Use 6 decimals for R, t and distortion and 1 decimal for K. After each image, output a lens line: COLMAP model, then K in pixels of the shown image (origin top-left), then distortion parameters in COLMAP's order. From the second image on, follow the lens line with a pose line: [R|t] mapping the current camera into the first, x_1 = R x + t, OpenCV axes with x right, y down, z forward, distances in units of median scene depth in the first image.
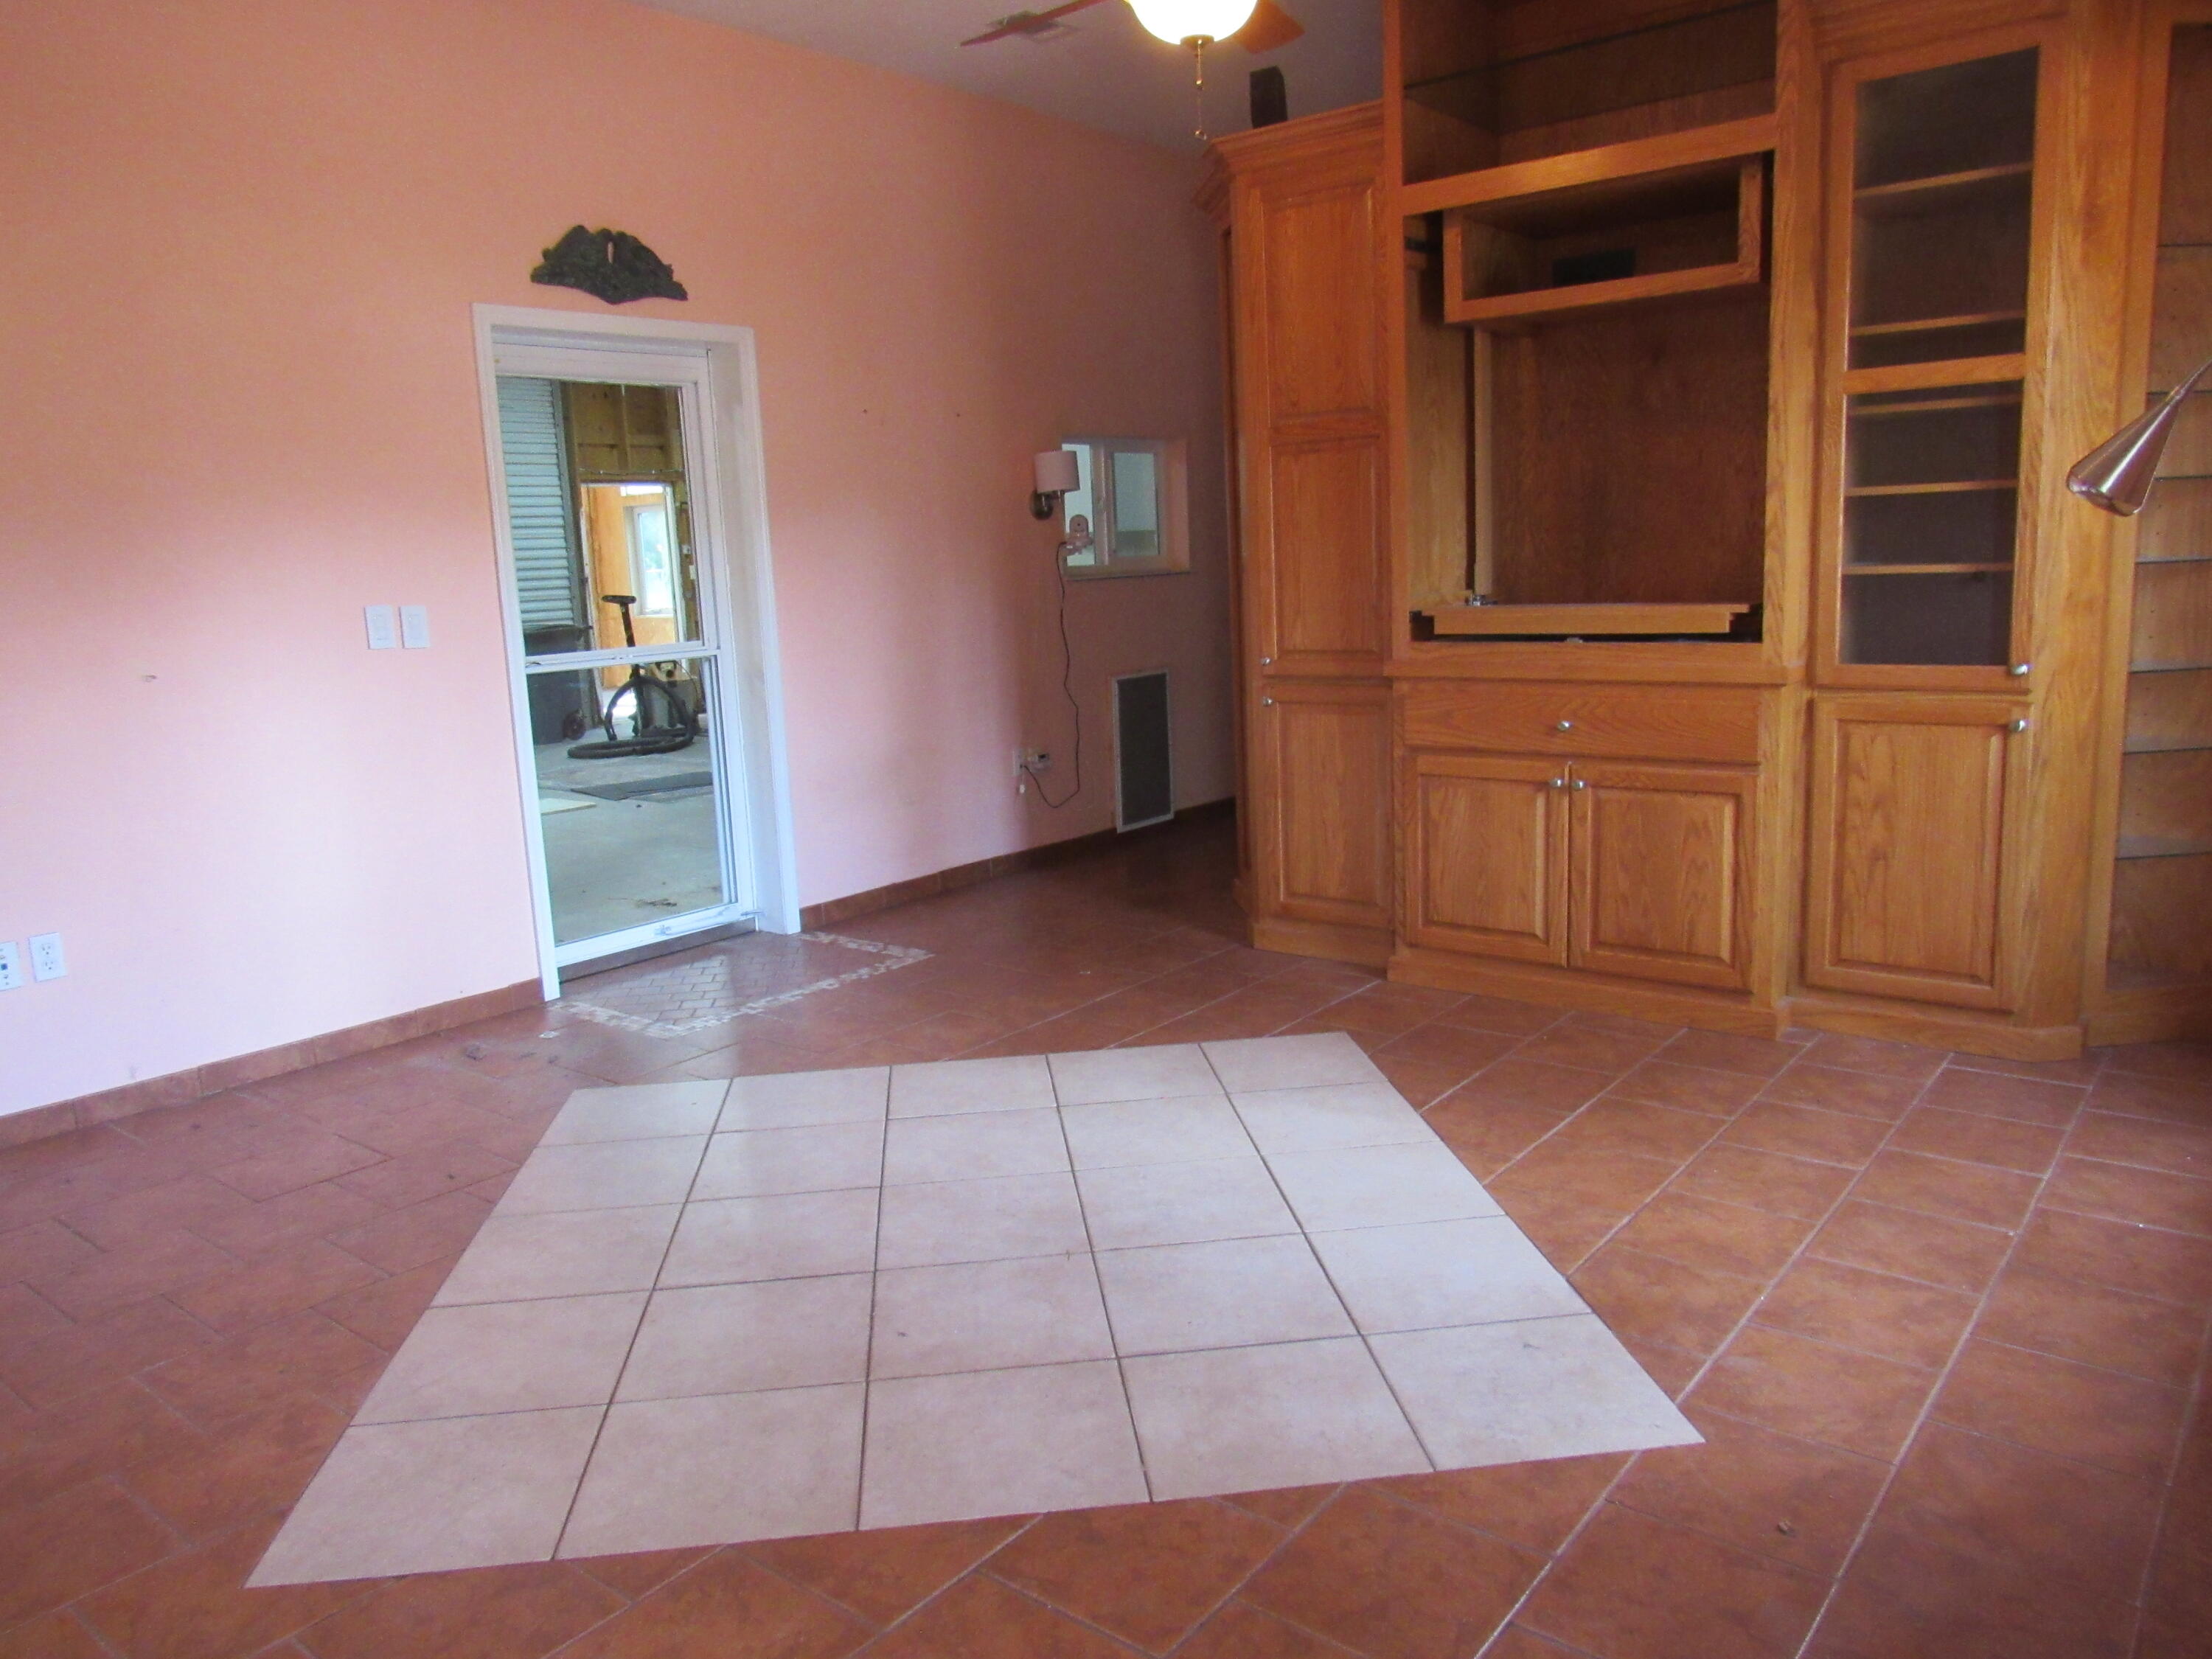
lens RADIAL K [[1600.4, 0, 1110.4], [0, 1600.4, 806.2], [0, 0, 1]] dist [-0.032651, 0.017027]
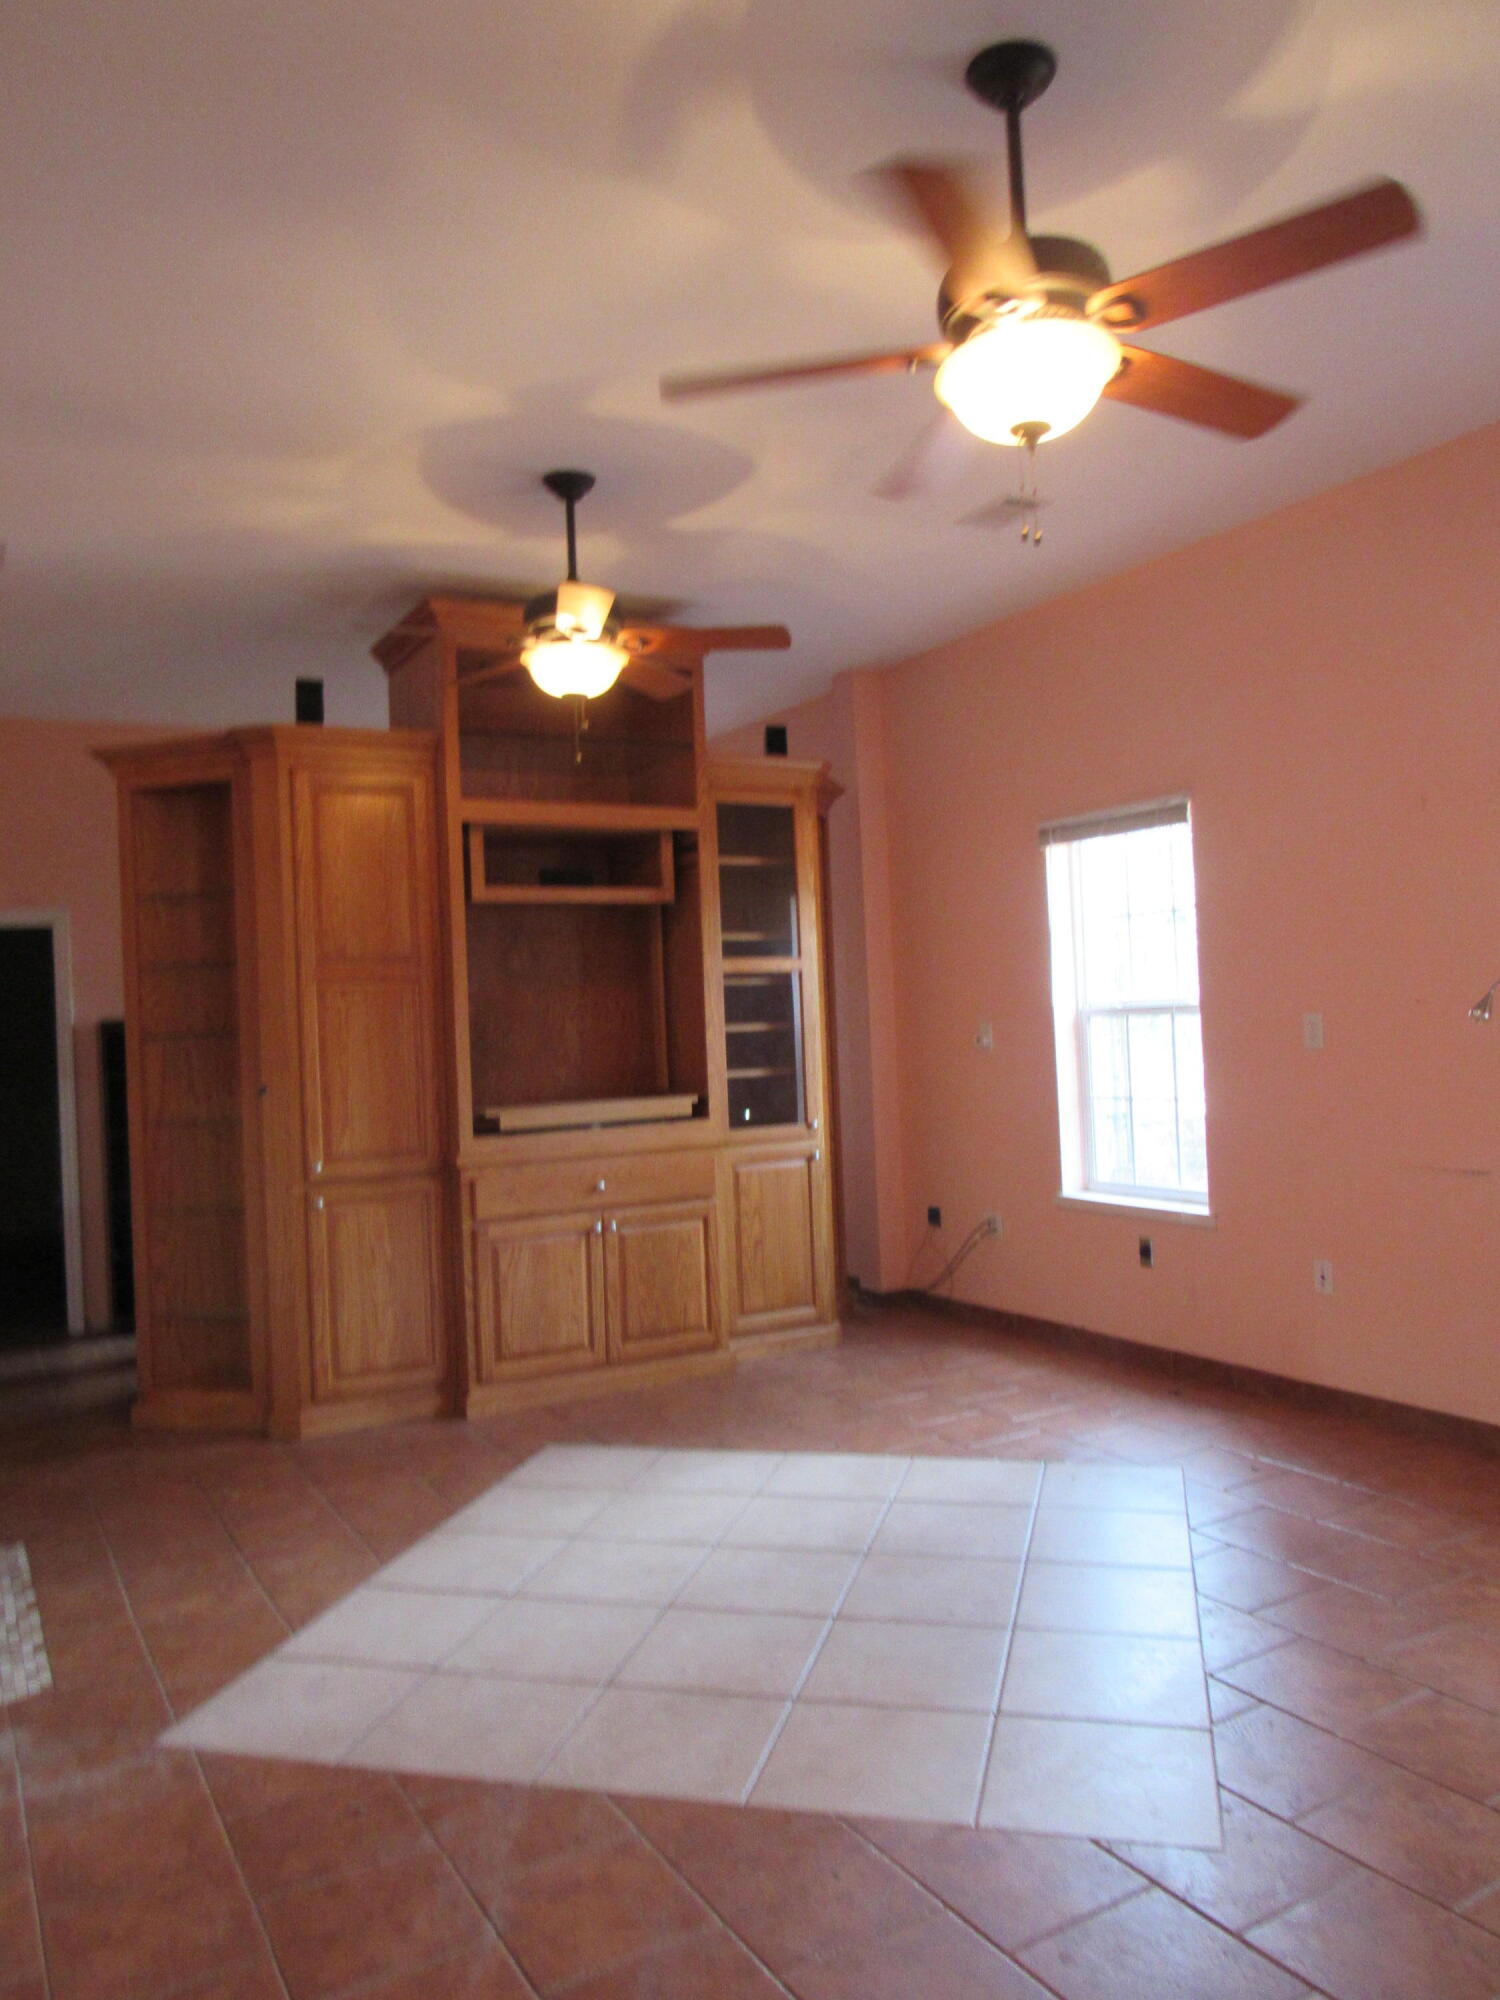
lens RADIAL K [[1447.0, 0, 717.6], [0, 1447.0, 967.2], [0, 0, 1]] dist [-0.032651, 0.017027]
pose [[0.373090, 0.062469, 0.925690, -0.835697], [0.172907, 0.975570, -0.135524, -0.046429], [-0.911541, 0.210620, 0.353174, 0.386667]]
